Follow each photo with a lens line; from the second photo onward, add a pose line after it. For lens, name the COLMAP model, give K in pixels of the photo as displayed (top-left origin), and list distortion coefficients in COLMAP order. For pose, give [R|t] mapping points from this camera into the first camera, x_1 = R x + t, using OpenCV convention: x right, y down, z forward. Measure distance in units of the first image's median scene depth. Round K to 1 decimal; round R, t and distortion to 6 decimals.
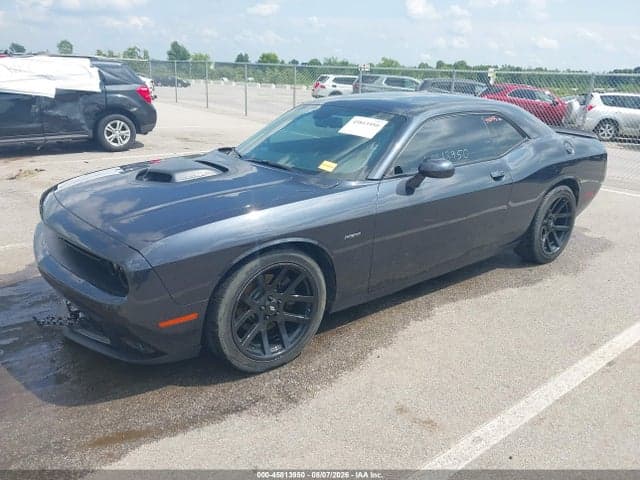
lens RADIAL K [[500.7, 0, 320.0], [0, 500.7, 240.0], [0, 0, 1]] dist [-0.011829, -0.000170]
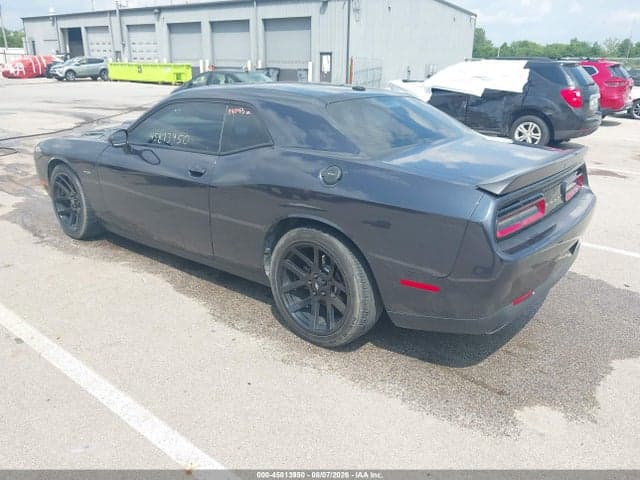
lens RADIAL K [[500.7, 0, 320.0], [0, 500.7, 240.0], [0, 0, 1]] dist [-0.011829, -0.000170]
pose [[0.222595, 0.294021, -0.929518, 0.503899], [-0.312119, 0.924748, 0.217767, -0.110391], [0.923598, 0.241646, 0.297614, 0.383030]]
